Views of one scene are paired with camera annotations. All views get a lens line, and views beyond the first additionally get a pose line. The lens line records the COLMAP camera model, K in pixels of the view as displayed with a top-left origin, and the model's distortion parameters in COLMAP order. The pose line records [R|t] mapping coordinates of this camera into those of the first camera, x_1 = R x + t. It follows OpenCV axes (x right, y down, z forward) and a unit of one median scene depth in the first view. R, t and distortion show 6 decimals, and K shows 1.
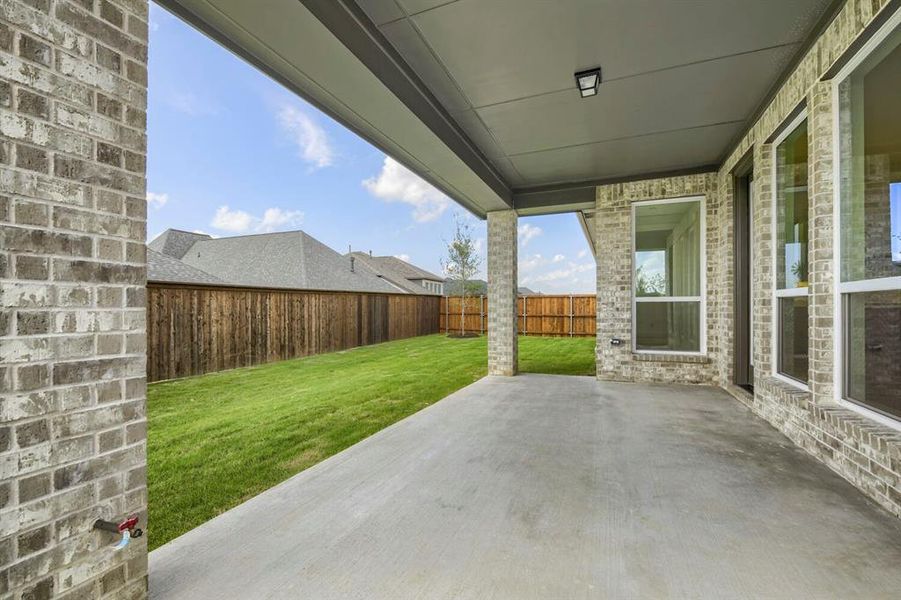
lens RADIAL K [[396.4, 0, 449.9], [0, 396.4, 306.8], [0, 0, 1]] dist [-0.000526, -0.000042]
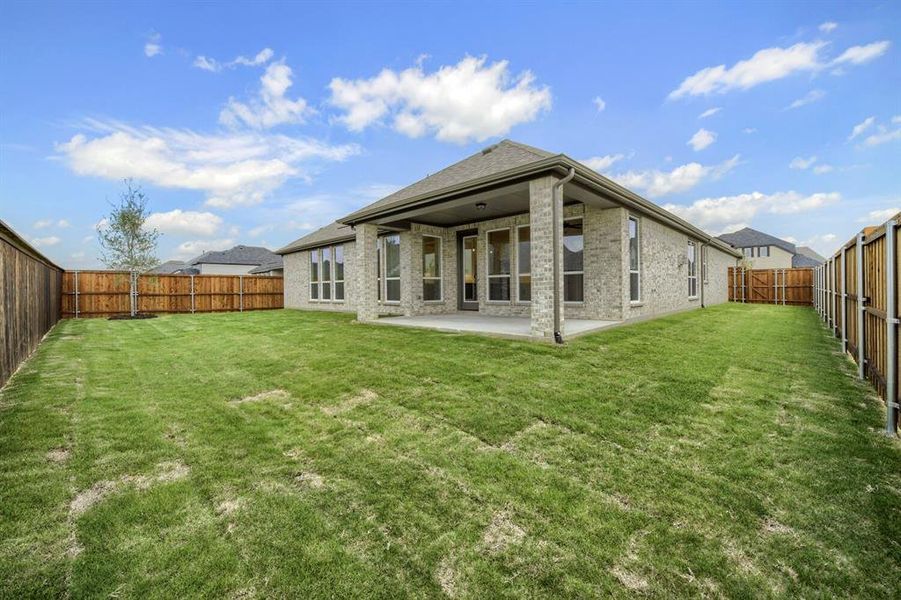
lens RADIAL K [[360.2, 0, 453.5], [0, 360.2, 300.5], [0, 0, 1]] dist [-0.001185, -0.000192]
pose [[0.365565, -0.028750, 0.930342, -0.459391], [0.006052, 0.999575, 0.028511, 0.017629], [-0.930766, -0.004792, 0.365584, 0.036237]]
